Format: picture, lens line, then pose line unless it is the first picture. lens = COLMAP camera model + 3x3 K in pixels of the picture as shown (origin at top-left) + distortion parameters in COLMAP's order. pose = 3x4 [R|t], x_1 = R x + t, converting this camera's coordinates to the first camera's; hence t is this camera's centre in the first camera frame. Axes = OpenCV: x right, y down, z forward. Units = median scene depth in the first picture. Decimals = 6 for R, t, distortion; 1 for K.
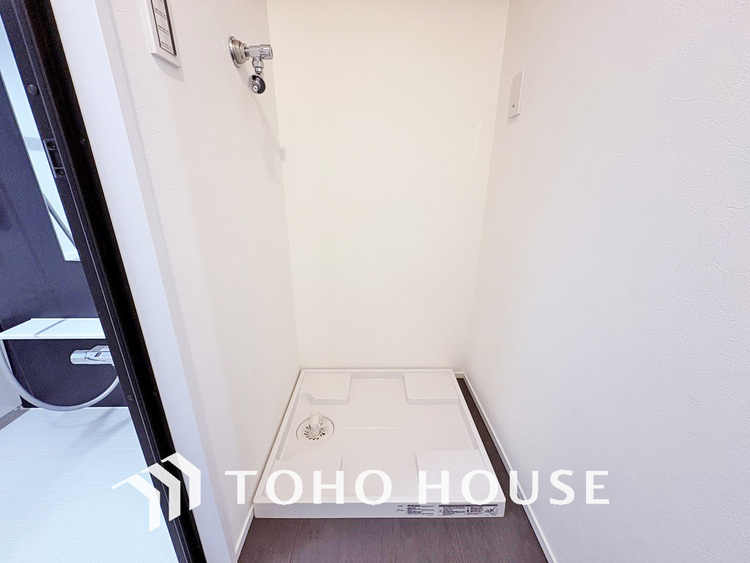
lens RADIAL K [[299.9, 0, 377.4], [0, 299.9, 283.1], [0, 0, 1]] dist [0.000084, 0.001226]
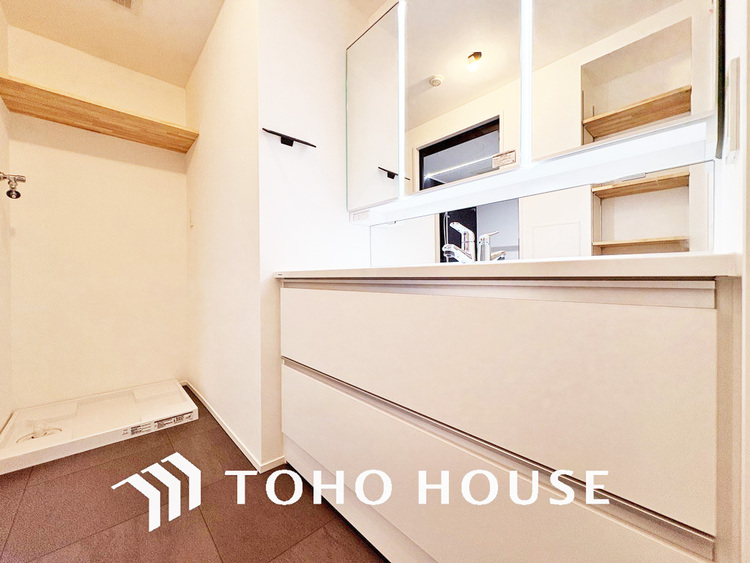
lens RADIAL K [[299.9, 0, 377.4], [0, 299.9, 277.7], [0, 0, 1]] dist [0.000084, 0.001226]
pose [[0.742697, -0.005459, 0.669605, 0.002458], [0.219224, 0.946843, -0.235435, 0.529169], [-0.632726, 0.321650, 0.704414, -1.107190]]
